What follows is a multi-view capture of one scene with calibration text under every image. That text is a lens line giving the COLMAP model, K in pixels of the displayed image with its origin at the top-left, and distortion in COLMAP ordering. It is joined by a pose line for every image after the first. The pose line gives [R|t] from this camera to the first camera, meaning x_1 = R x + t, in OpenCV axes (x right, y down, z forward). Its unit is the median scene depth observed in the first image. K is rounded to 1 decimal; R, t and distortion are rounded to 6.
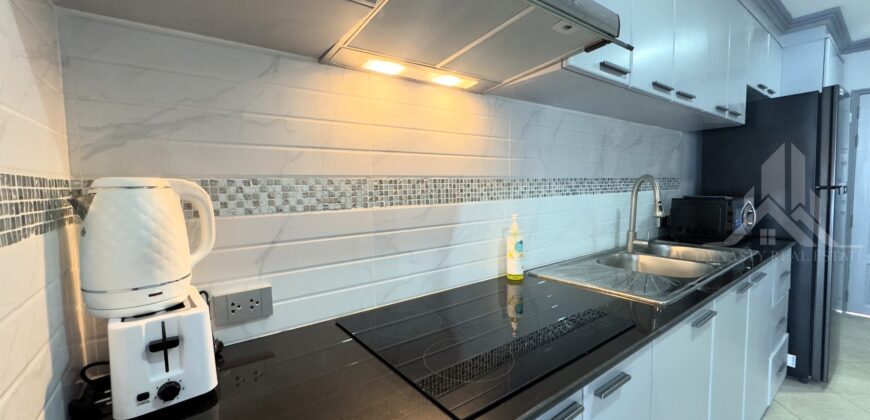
lens RADIAL K [[347.4, 0, 435.0], [0, 347.4, 210.0], [0, 0, 1]] dist [-0.004346, -0.000205]
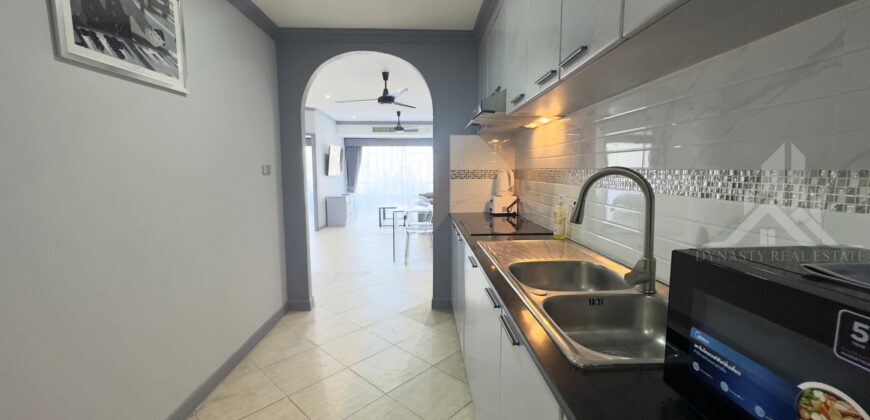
lens RADIAL K [[347.4, 0, 435.0], [0, 347.4, 210.0], [0, 0, 1]] dist [-0.004346, -0.000205]
pose [[-0.573418, 0.117414, -0.810806, 1.933160], [-0.039870, 0.984505, 0.170764, -0.170056], [0.818292, 0.130246, -0.559851, 1.553343]]
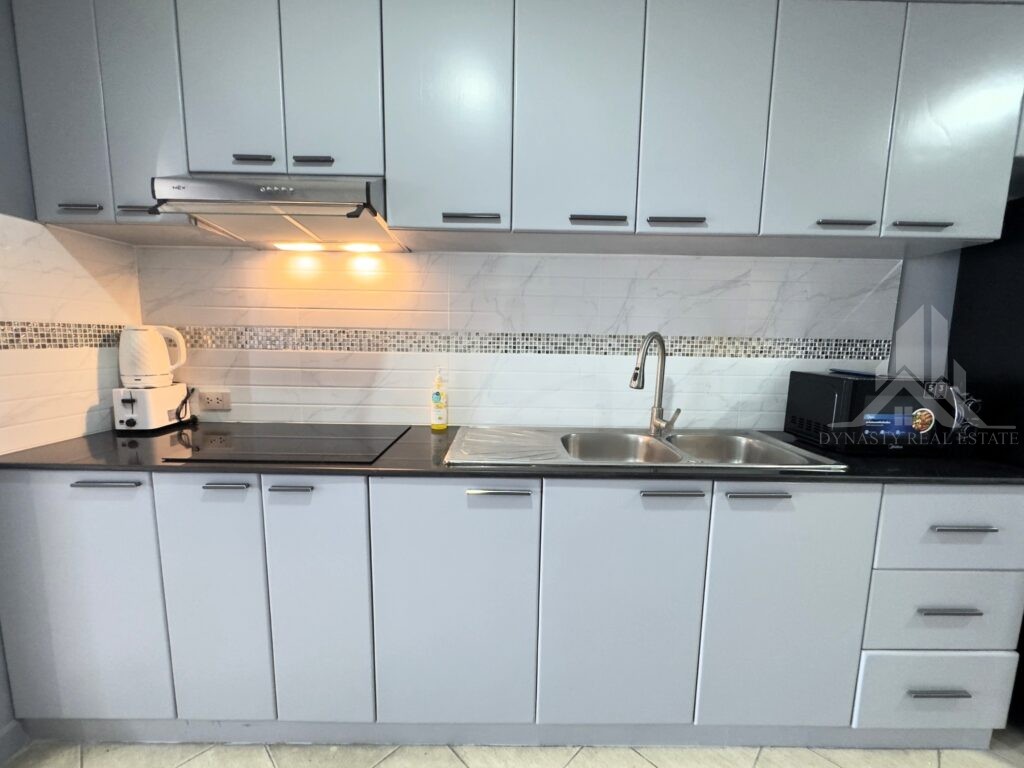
lens RADIAL K [[419.8, 0, 510.2], [0, 419.8, 394.3], [0, 0, 1]] dist [0.000132, 0.000061]
pose [[0.803956, 0.111714, -0.584102, 1.273804], [-0.075263, 0.993413, 0.086407, -0.033131], [0.589907, -0.025506, 0.807068, 0.124712]]
